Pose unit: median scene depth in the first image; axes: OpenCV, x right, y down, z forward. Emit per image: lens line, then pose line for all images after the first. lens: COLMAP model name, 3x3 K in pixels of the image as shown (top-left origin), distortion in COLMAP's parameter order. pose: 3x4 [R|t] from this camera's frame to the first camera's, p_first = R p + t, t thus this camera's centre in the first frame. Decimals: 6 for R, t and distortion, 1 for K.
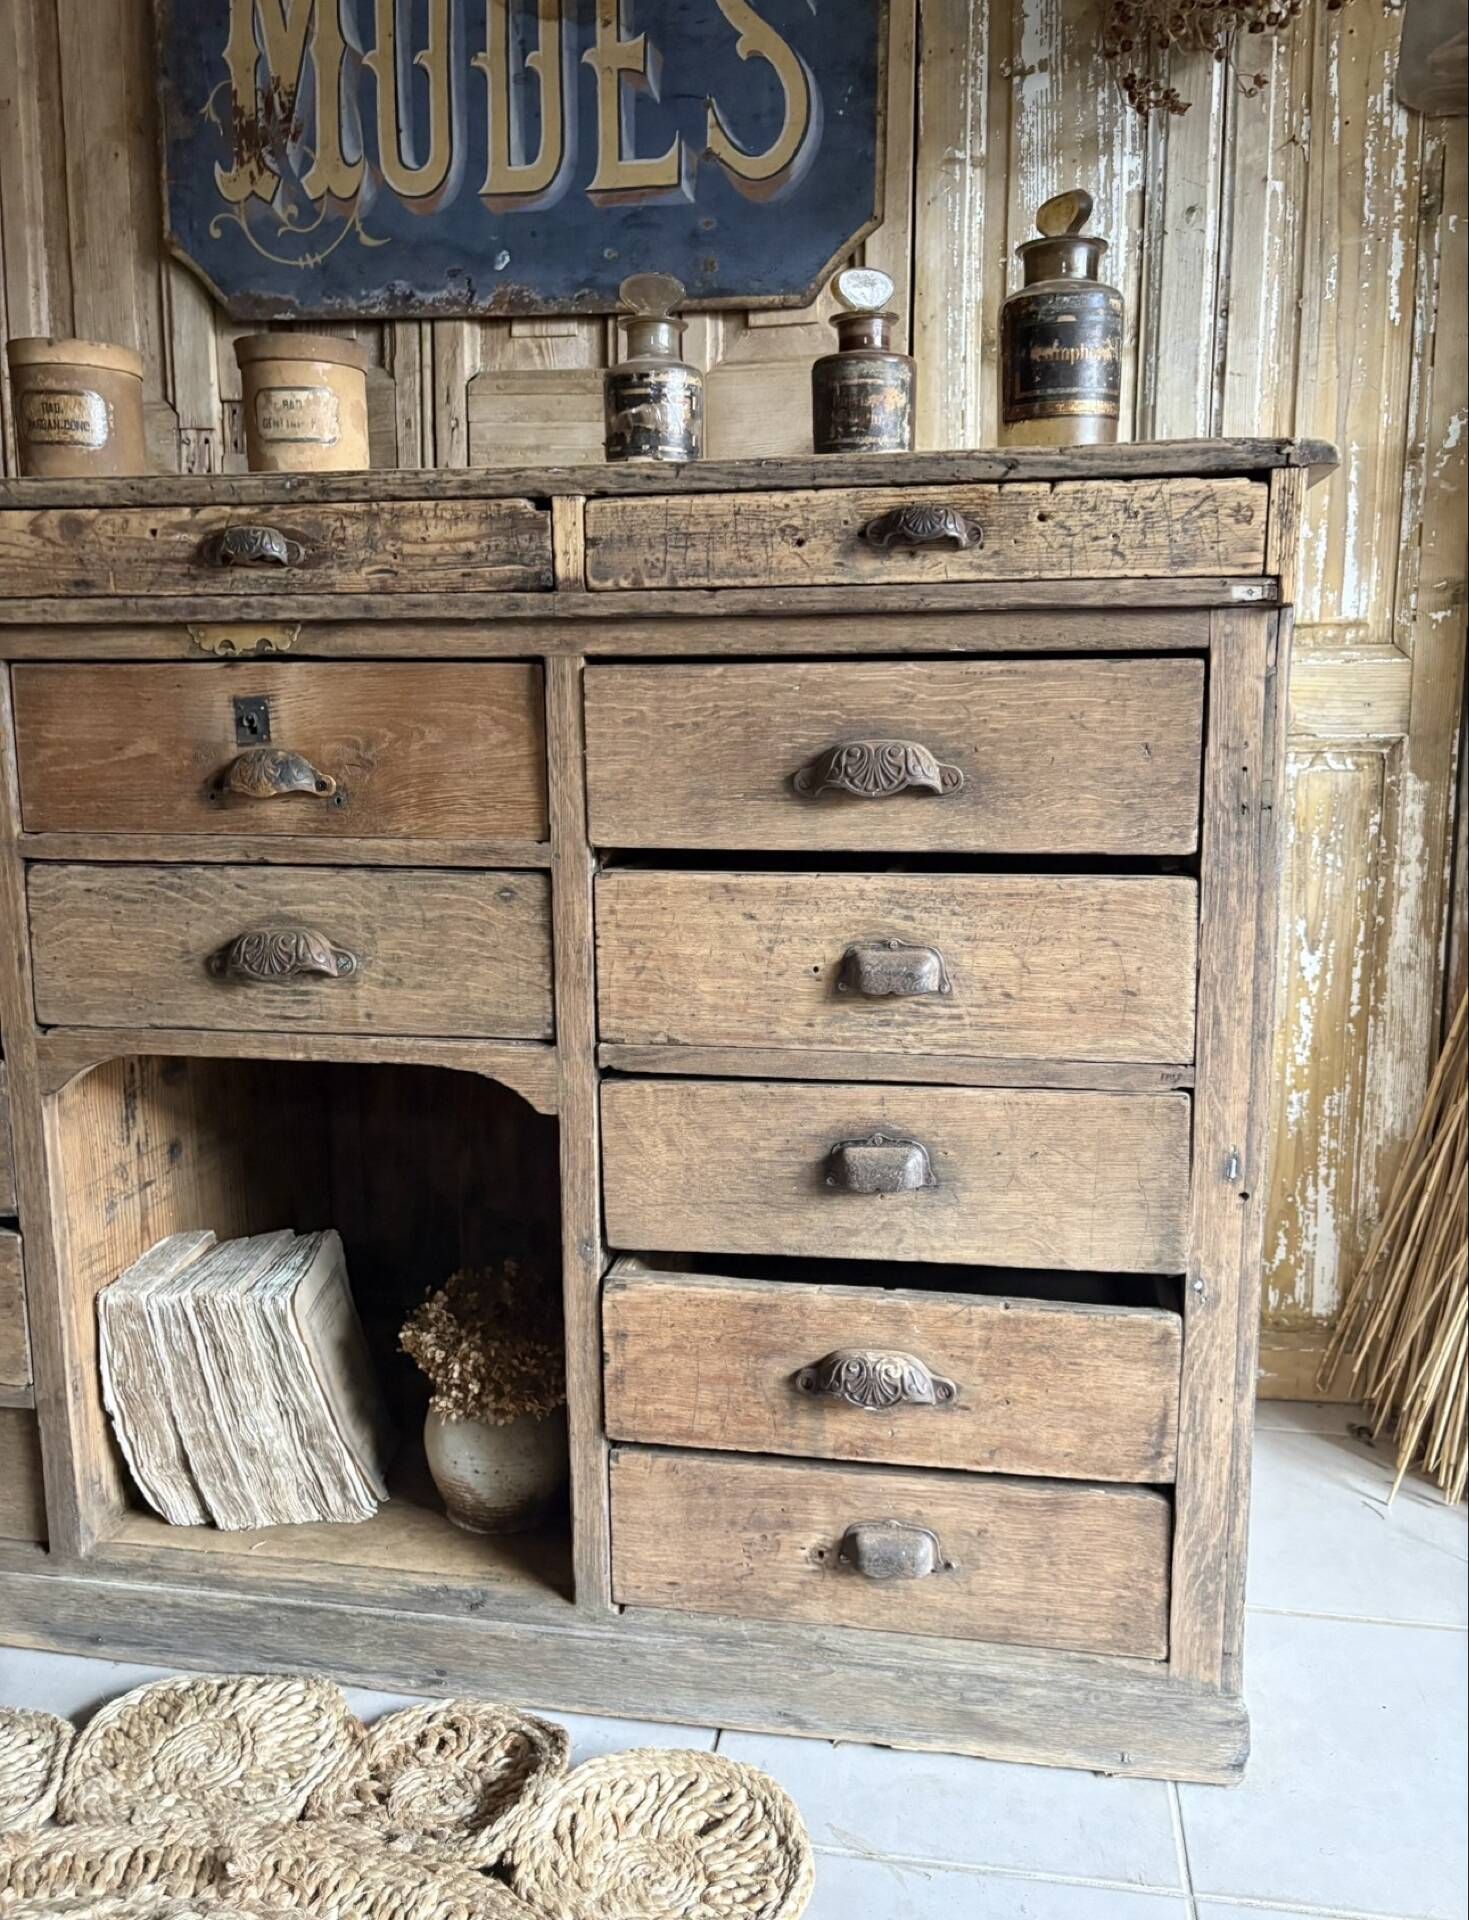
lens RADIAL K [[1487.8, 0, 741.1], [0, 1487.8, 950.0], [0, 0, 1]] dist [0.039124, -0.035568]
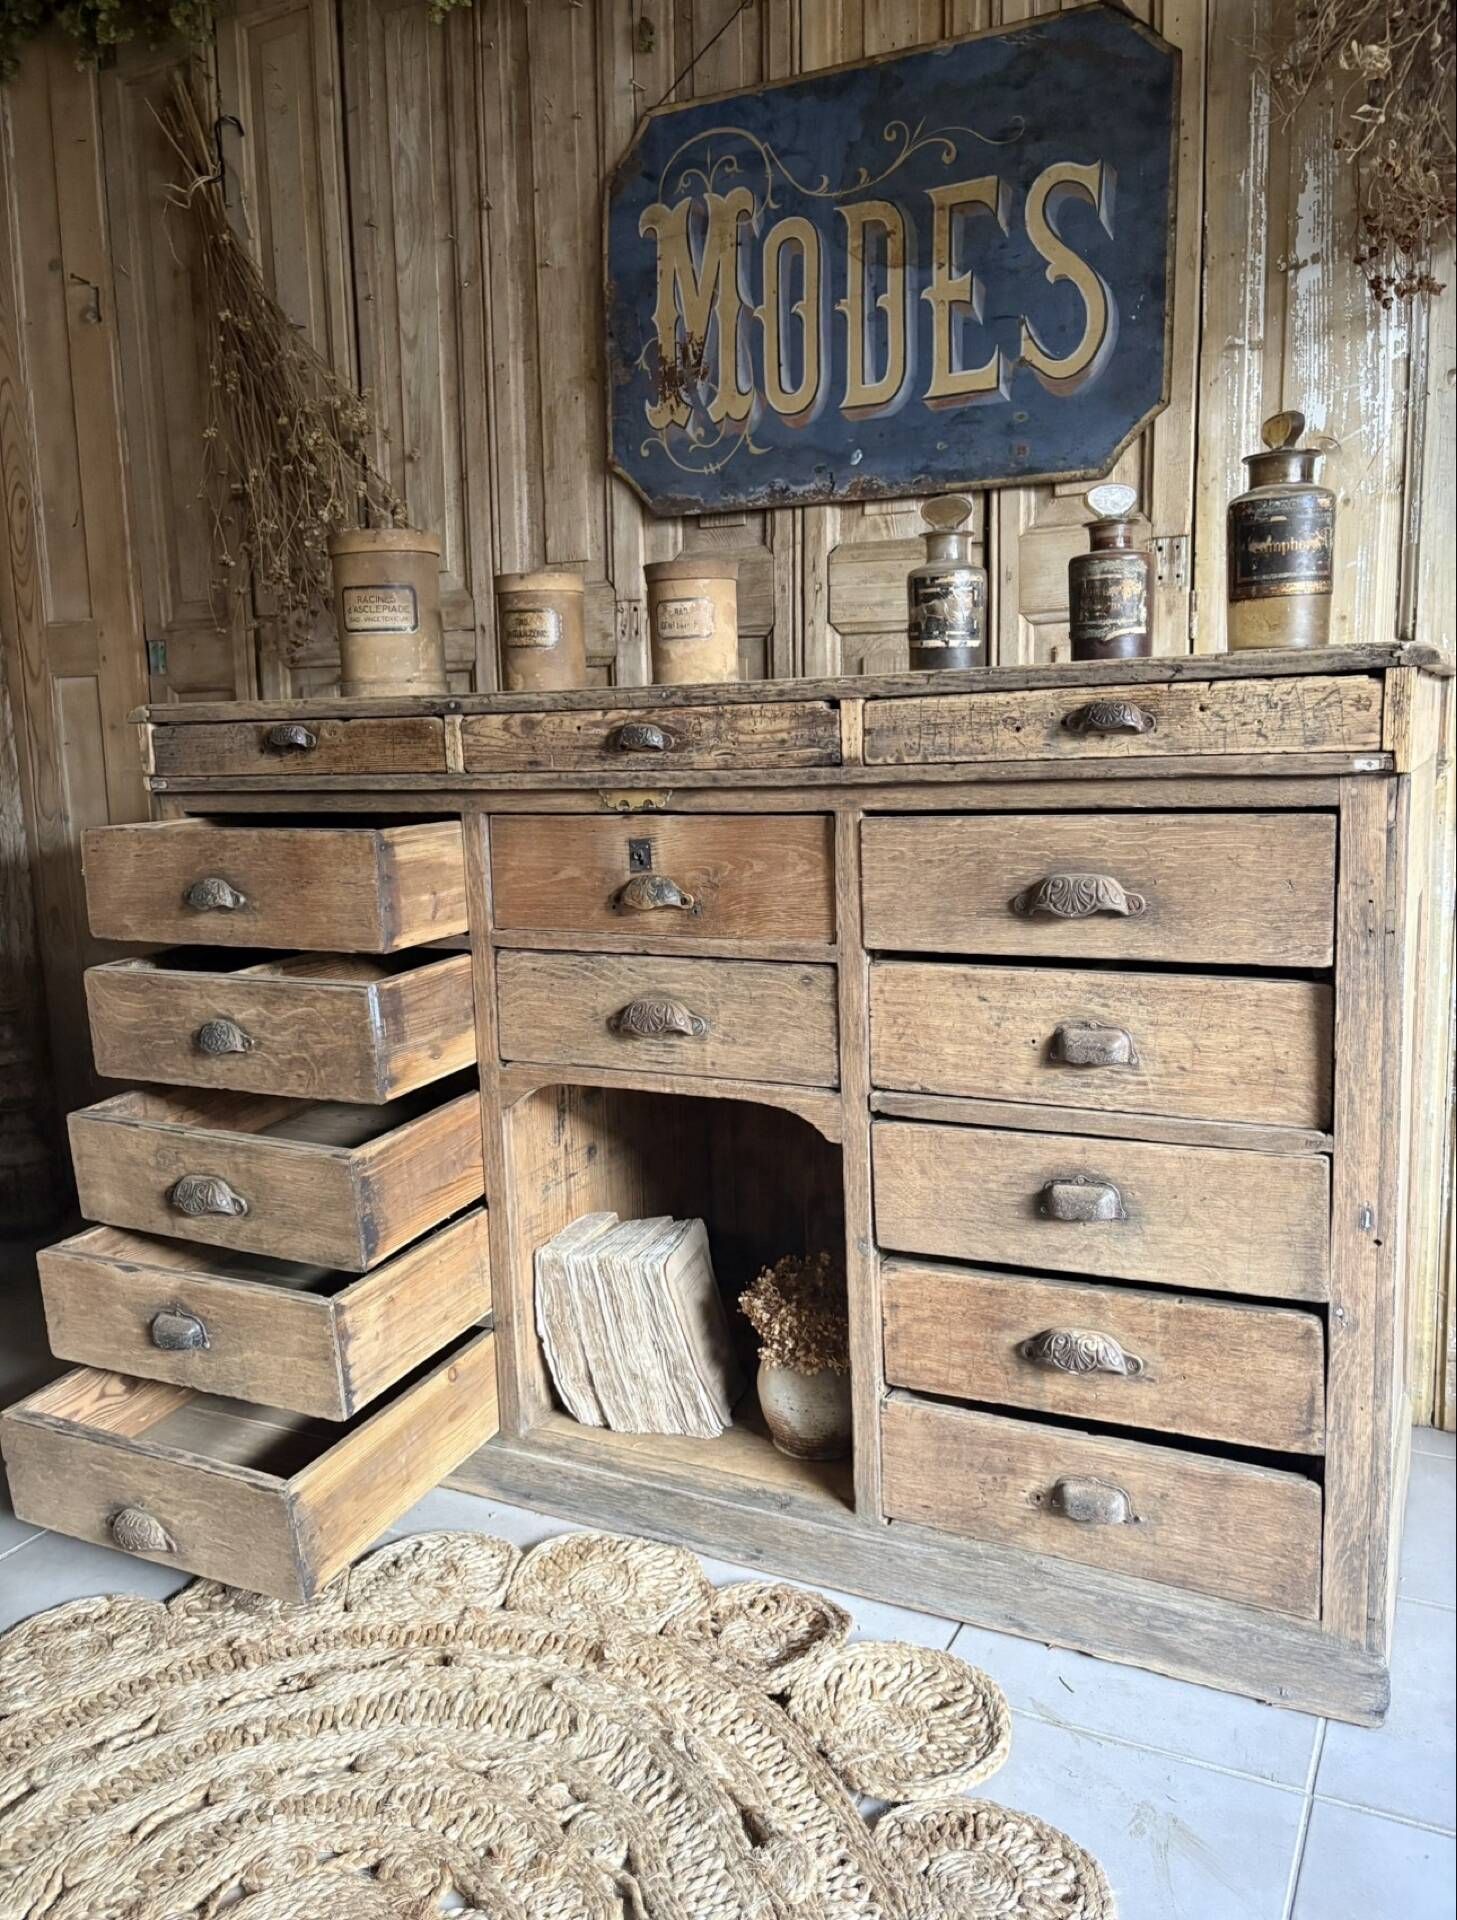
lens RADIAL K [[1471.7, 0, 714.9], [0, 1471.7, 965.2], [0, 0, 1]] dist [0.045784, -0.052962]
pose [[0.951410, 0.021133, -0.307200, 0.120860], [-0.022881, 0.999736, -0.002088, -0.032396], [0.307075, 0.009016, 0.951643, -0.216625]]
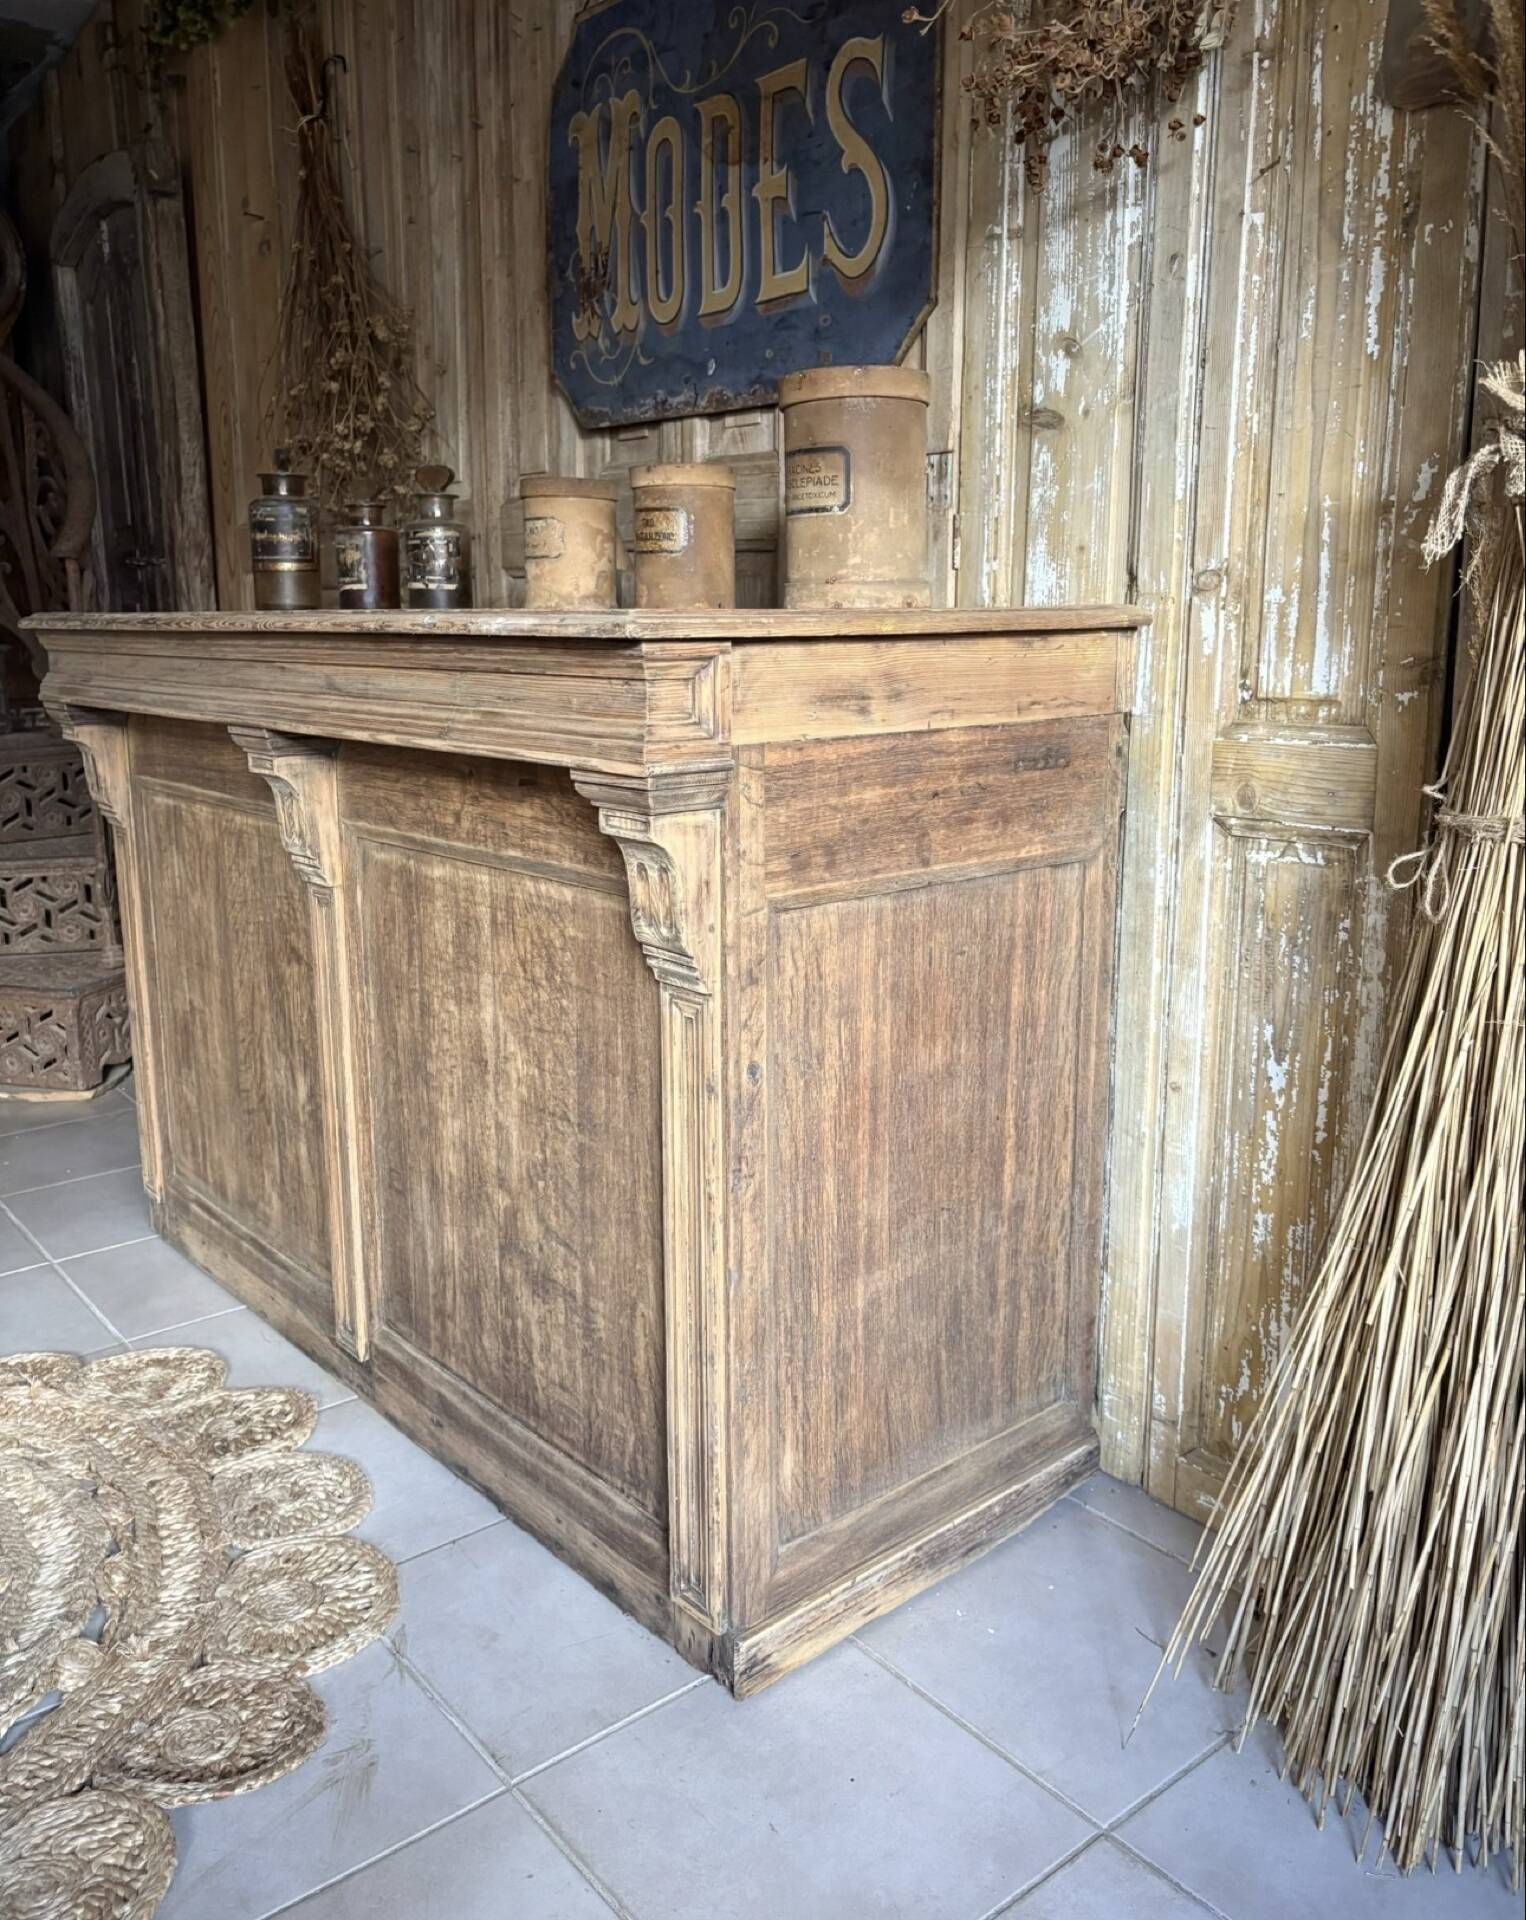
lens RADIAL K [[1545.2, 0, 751.8], [0, 1545.2, 917.4], [0, 0, 1]] dist [0.033462, -0.019132]
pose [[0.748029, 0.124841, -0.651819, 0.757037], [-0.104977, 0.992041, 0.069532, -0.118484], [0.655311, 0.016414, 0.755181, 0.094721]]
